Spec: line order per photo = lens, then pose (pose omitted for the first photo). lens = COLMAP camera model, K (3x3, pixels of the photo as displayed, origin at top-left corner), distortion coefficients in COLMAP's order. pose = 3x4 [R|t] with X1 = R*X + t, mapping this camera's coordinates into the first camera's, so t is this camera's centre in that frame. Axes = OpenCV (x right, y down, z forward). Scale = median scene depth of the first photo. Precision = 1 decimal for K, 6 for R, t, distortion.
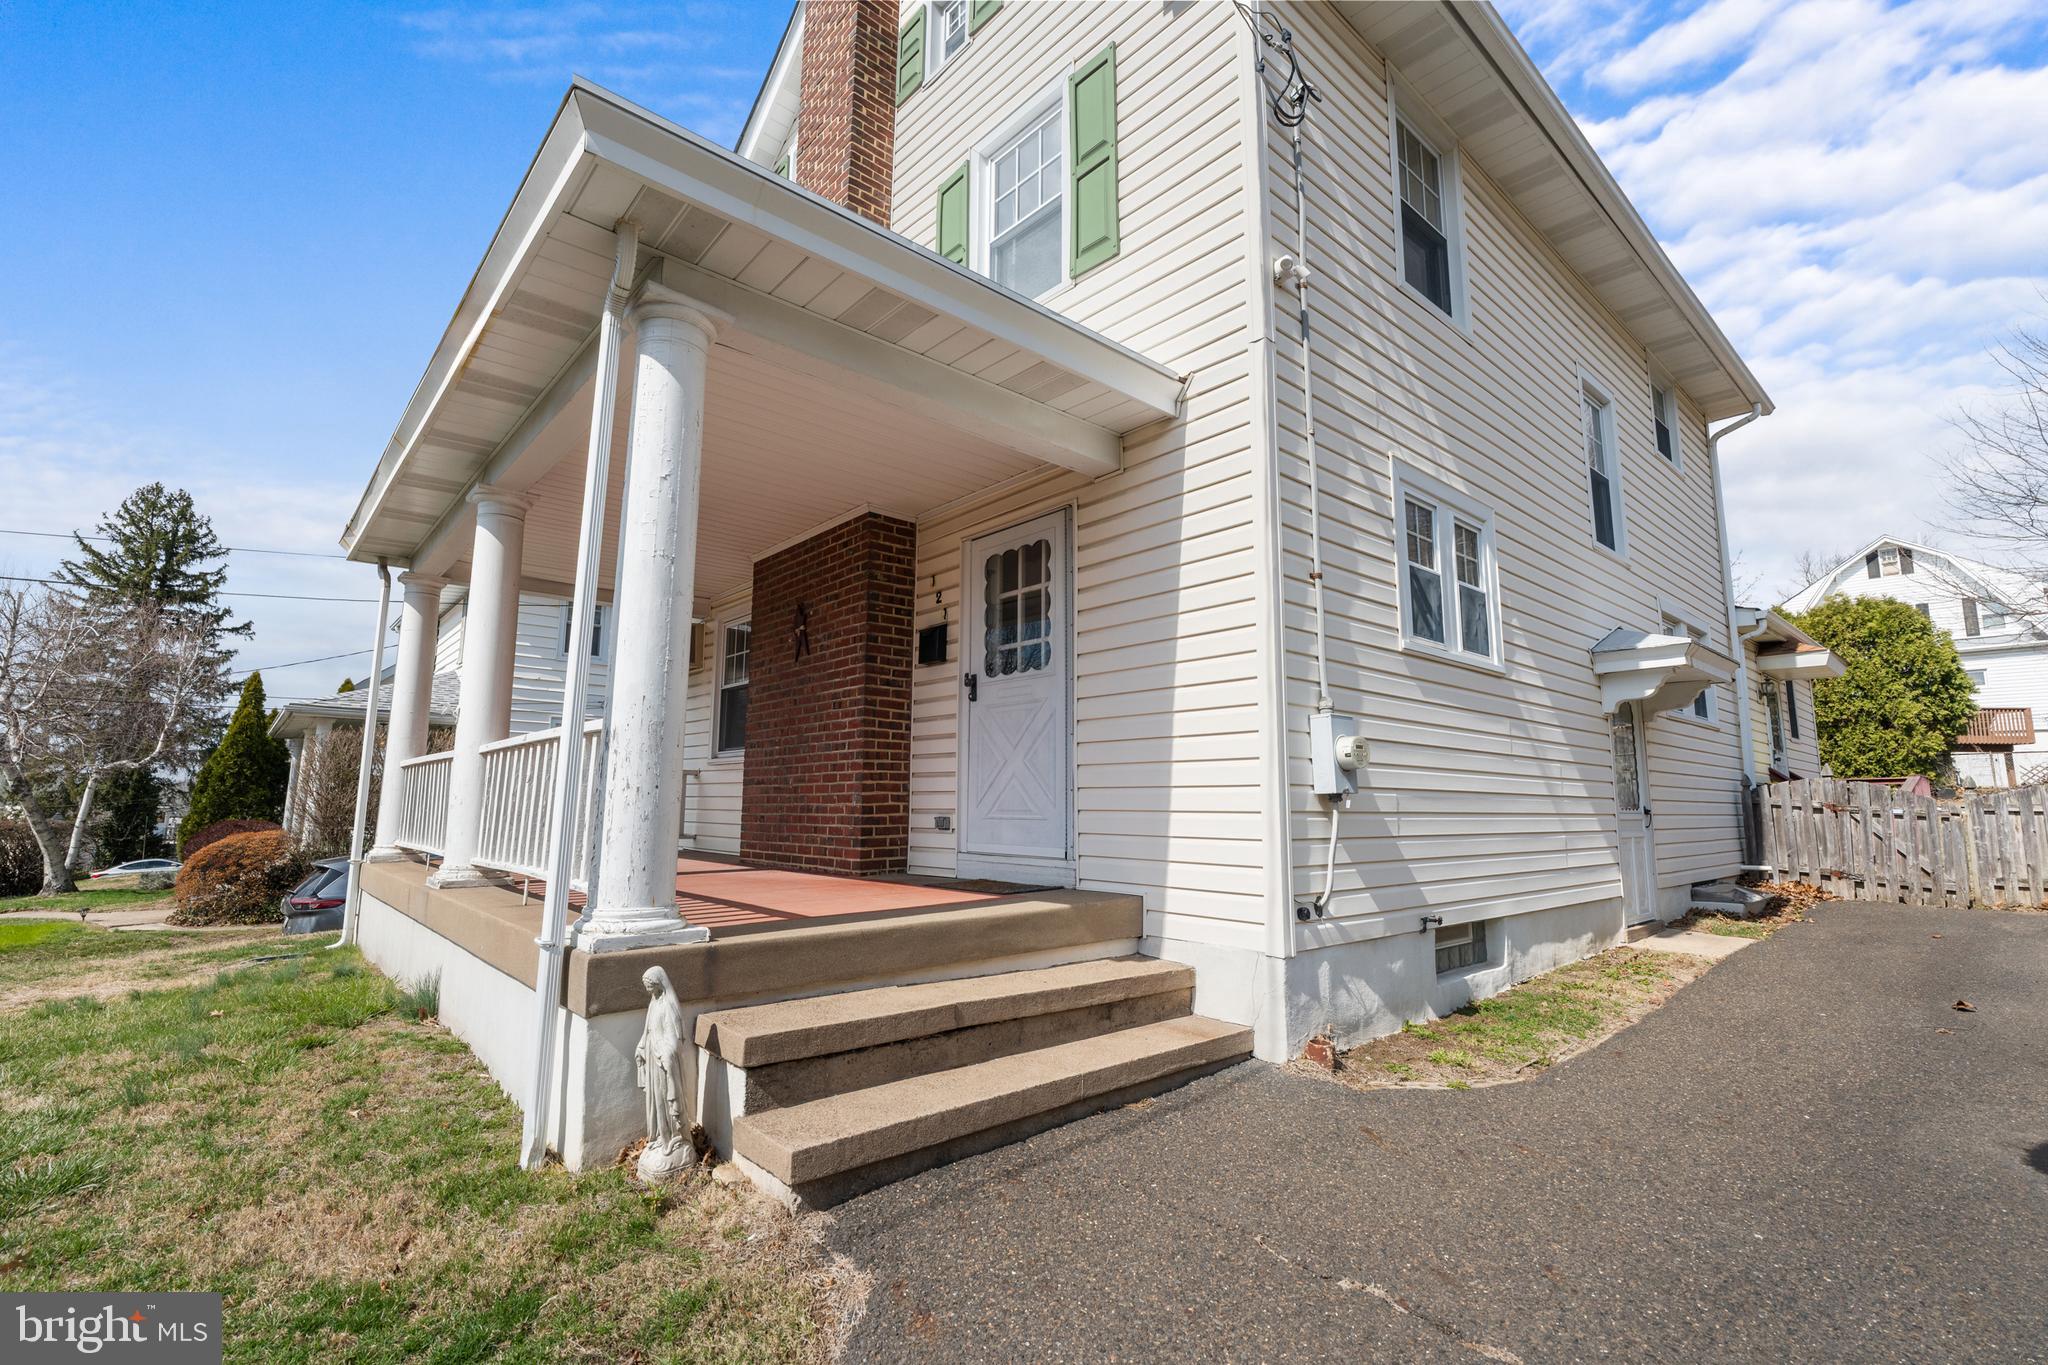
lens RADIAL K [[912.7, 0, 1032.4], [0, 912.7, 674.1], [0, 0, 1]] dist [0.000822, 0.000387]
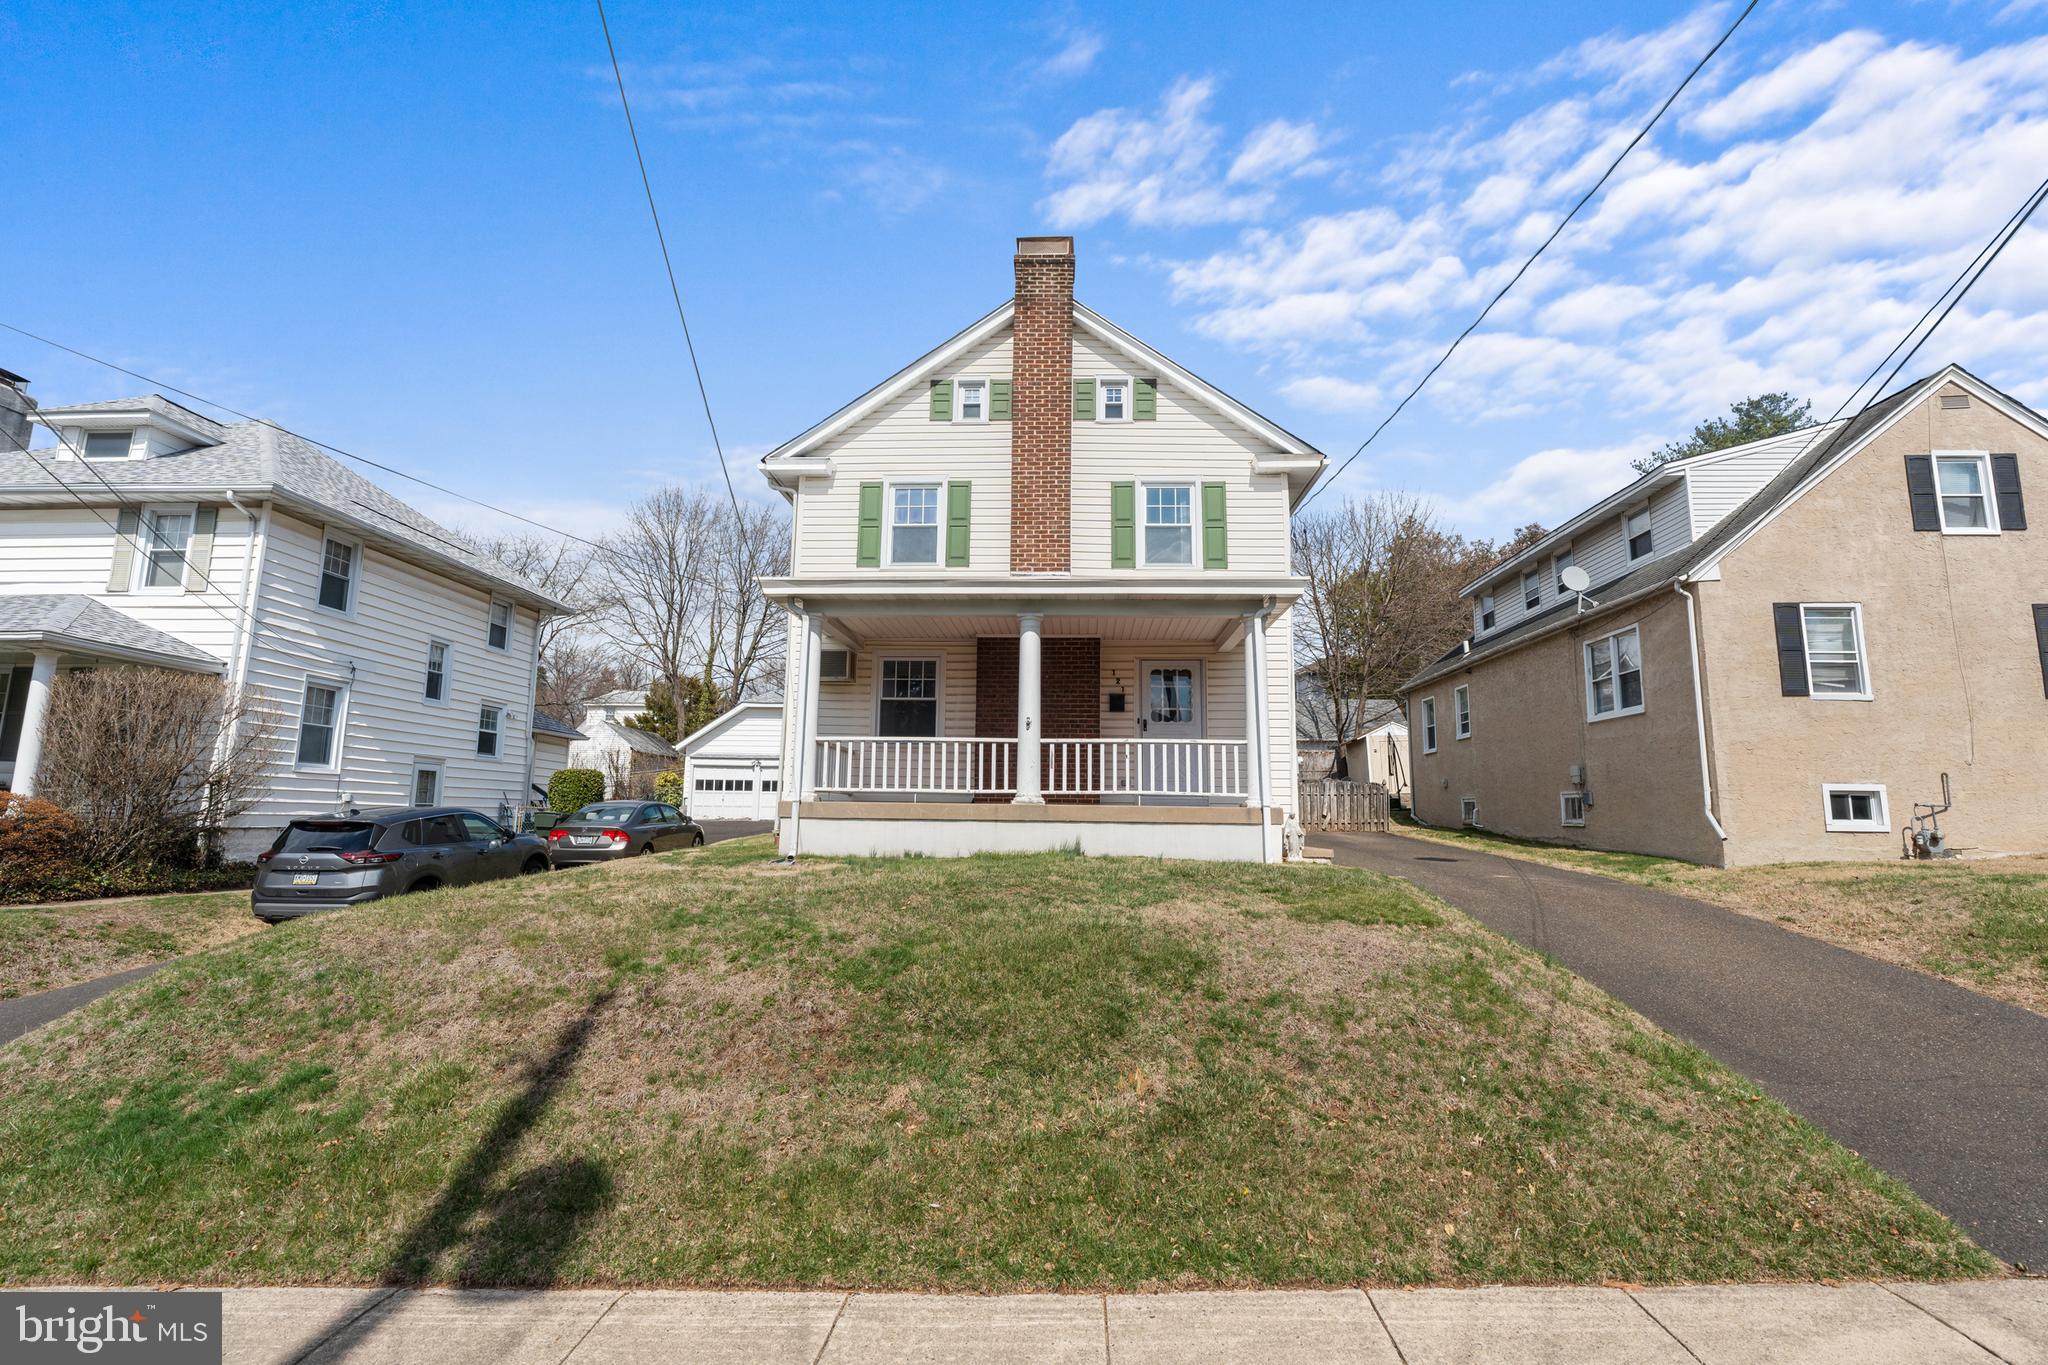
lens RADIAL K [[924.8, 0, 1024.0], [0, 924.8, 682.5], [0, 0, 1]] dist [-0.005351, -0.000211]
pose [[0.708644, 0.107333, 0.697355, -1.785467], [-0.111737, 0.992961, -0.039284, 0.031545], [-0.696662, -0.050082, 0.715649, -0.432014]]
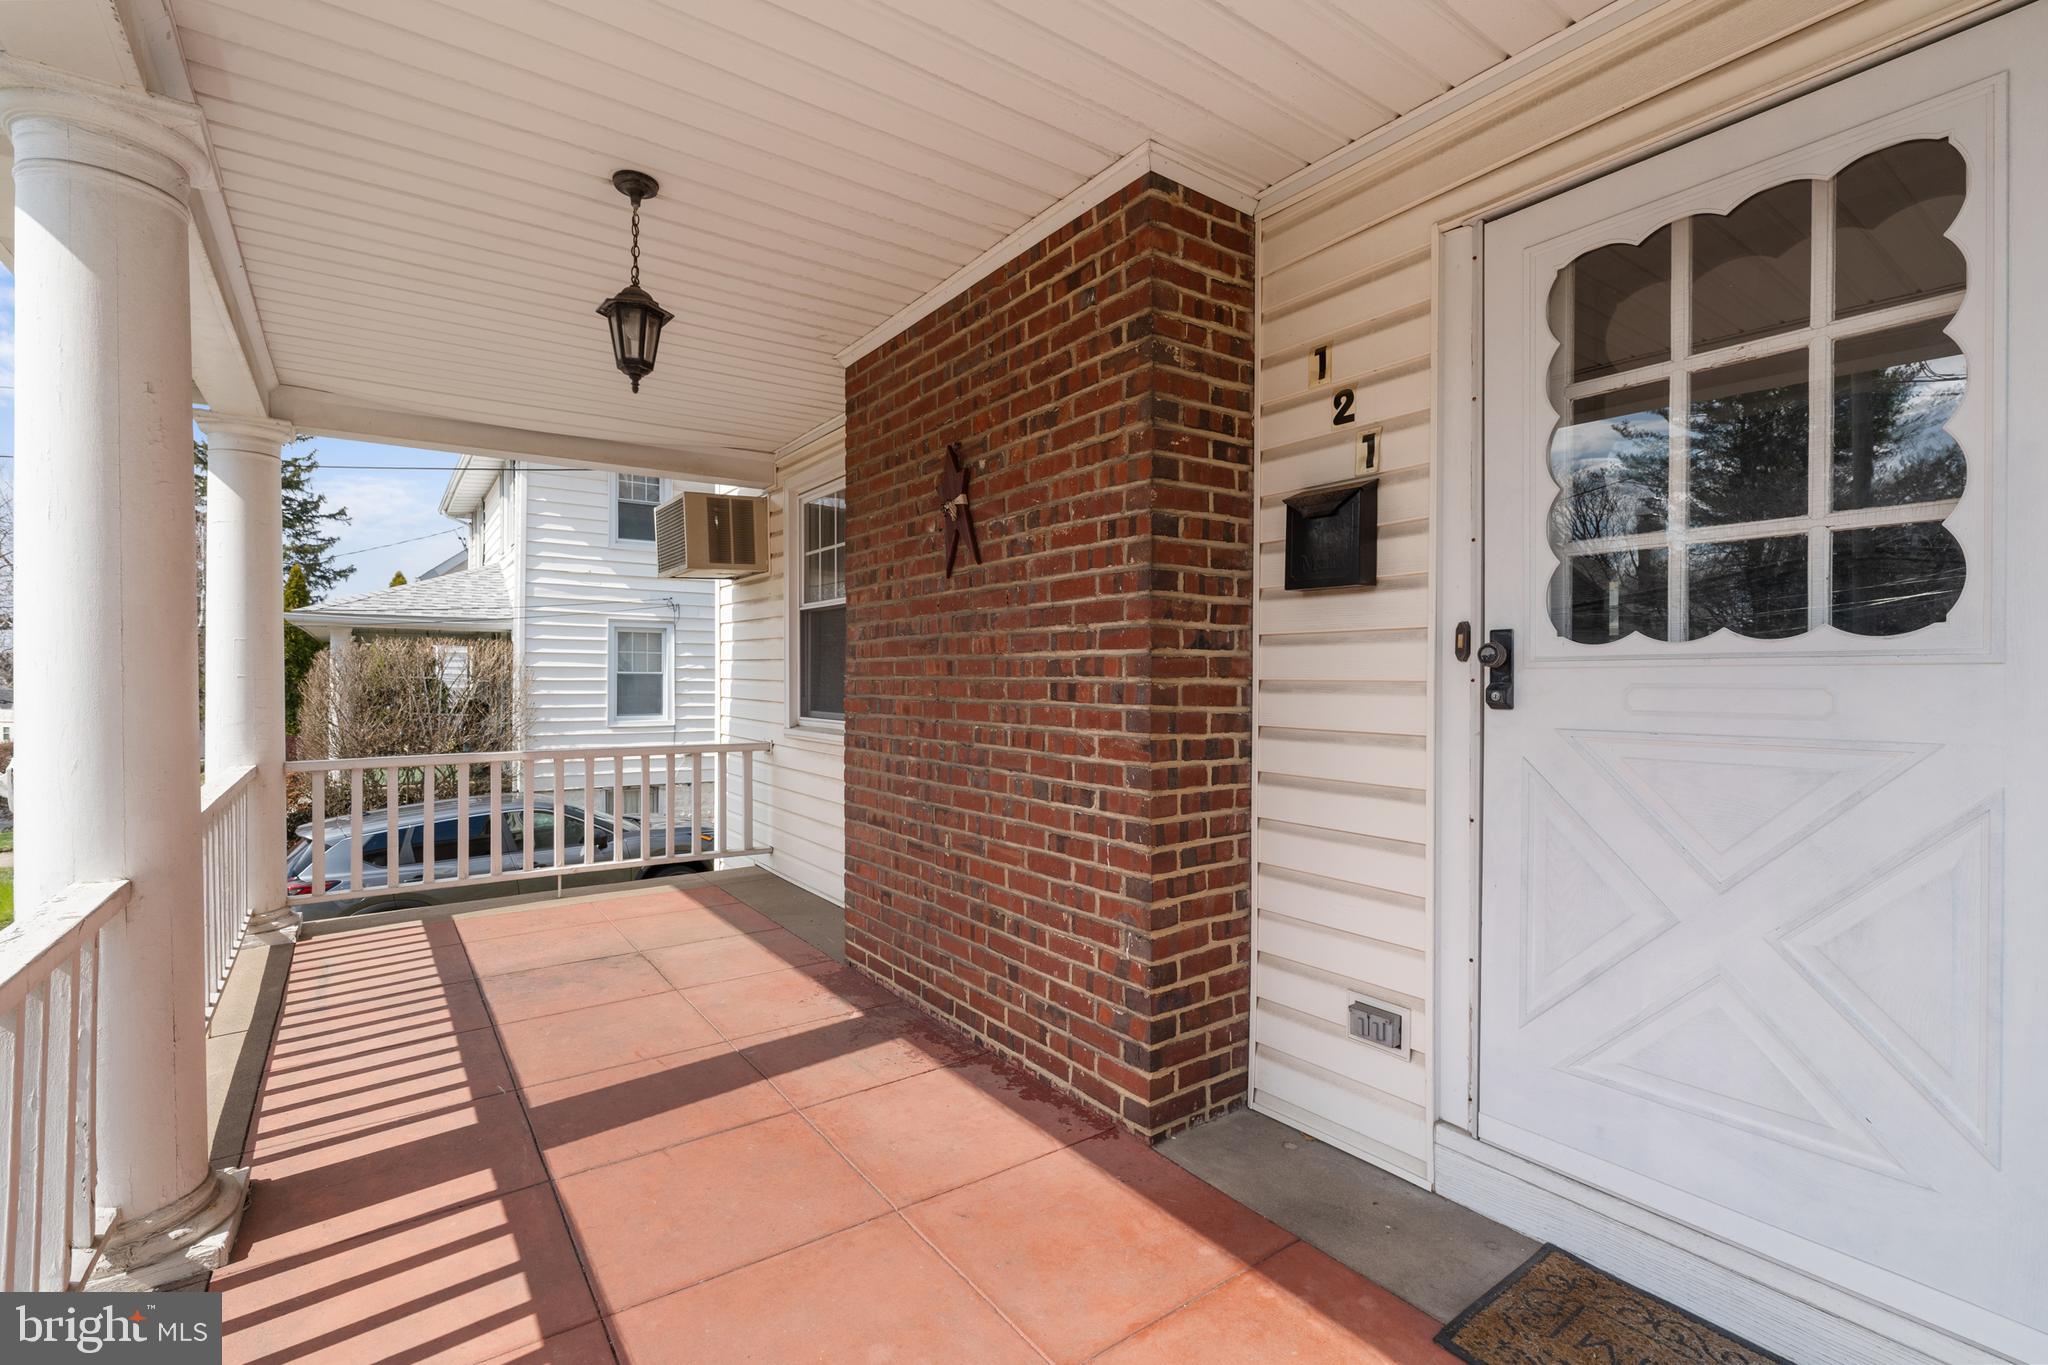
lens RADIAL K [[924.8, 0, 1024.0], [0, 924.8, 682.5], [0, 0, 1]] dist [-0.005351, -0.000211]
pose [[0.994121, -0.001181, -0.108271, -0.186530], [0.017133, 0.989059, 0.146521, -0.030600], [0.106914, -0.147514, 0.983264, 0.593293]]
